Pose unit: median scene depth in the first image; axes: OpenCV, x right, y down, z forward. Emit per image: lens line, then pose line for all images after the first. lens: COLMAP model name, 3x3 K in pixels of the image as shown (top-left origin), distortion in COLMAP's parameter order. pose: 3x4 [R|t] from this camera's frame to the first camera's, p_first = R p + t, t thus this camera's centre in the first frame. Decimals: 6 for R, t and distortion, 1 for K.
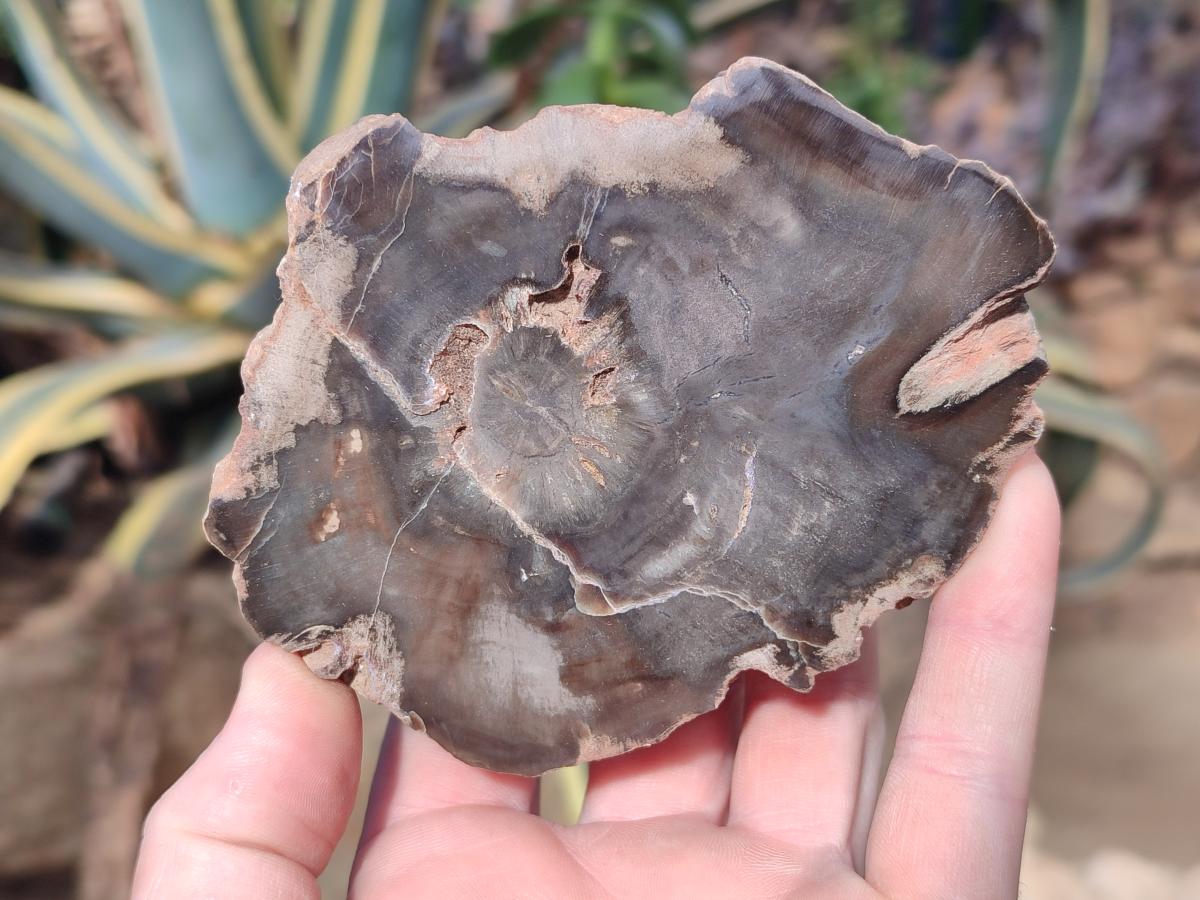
lens RADIAL K [[1779.7, 0, 594.2], [0, 1779.7, 443.3], [0, 0, 1]] dist [0.368053, -2.523311]
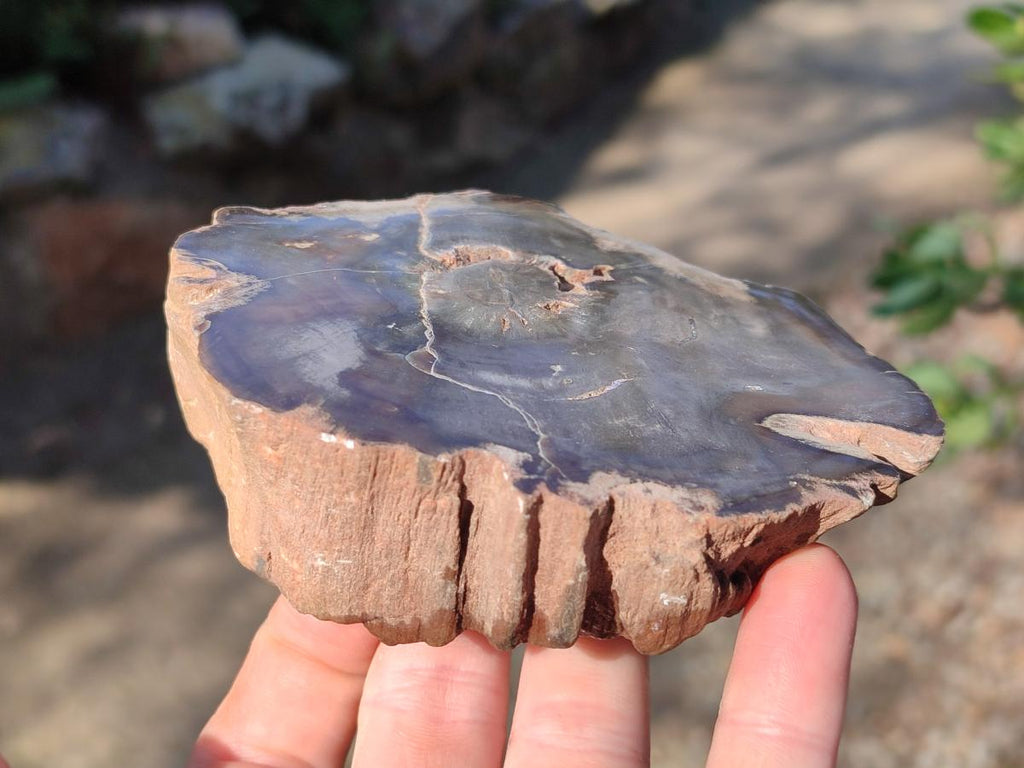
lens RADIAL K [[1518.7, 0, 507.1], [0, 1518.7, 378.3], [0, 0, 1]] dist [0.368053, -2.523311]
pose [[0.761231, 0.447062, -0.469749, 0.467067], [-0.538756, 0.032821, -0.841822, 0.825004], [-0.360929, 0.893901, 0.265842, 0.776909]]
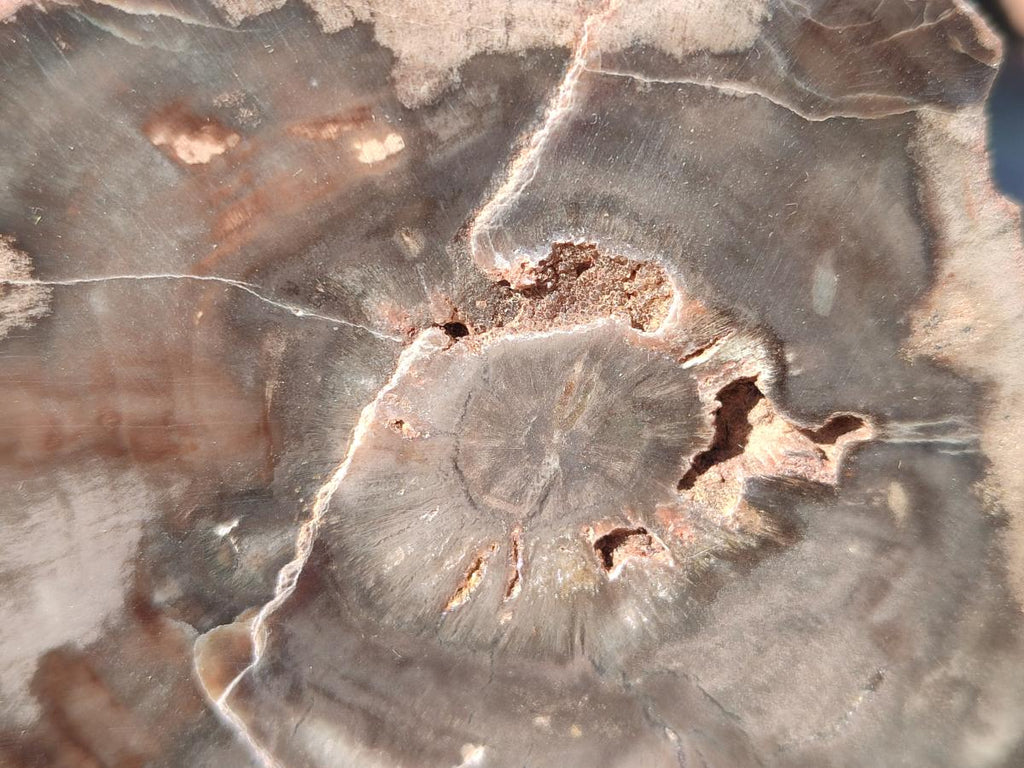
lens RADIAL K [[1518.7, 0, 507.1], [0, 1518.7, 378.3], [0, 0, 1]] dist [0.368053, -2.523311]
pose [[0.302859, 0.915956, 0.263250, -0.176540], [-0.895021, 0.368259, -0.251640, 0.099417], [-0.327435, -0.159403, 0.931331, 0.574984]]
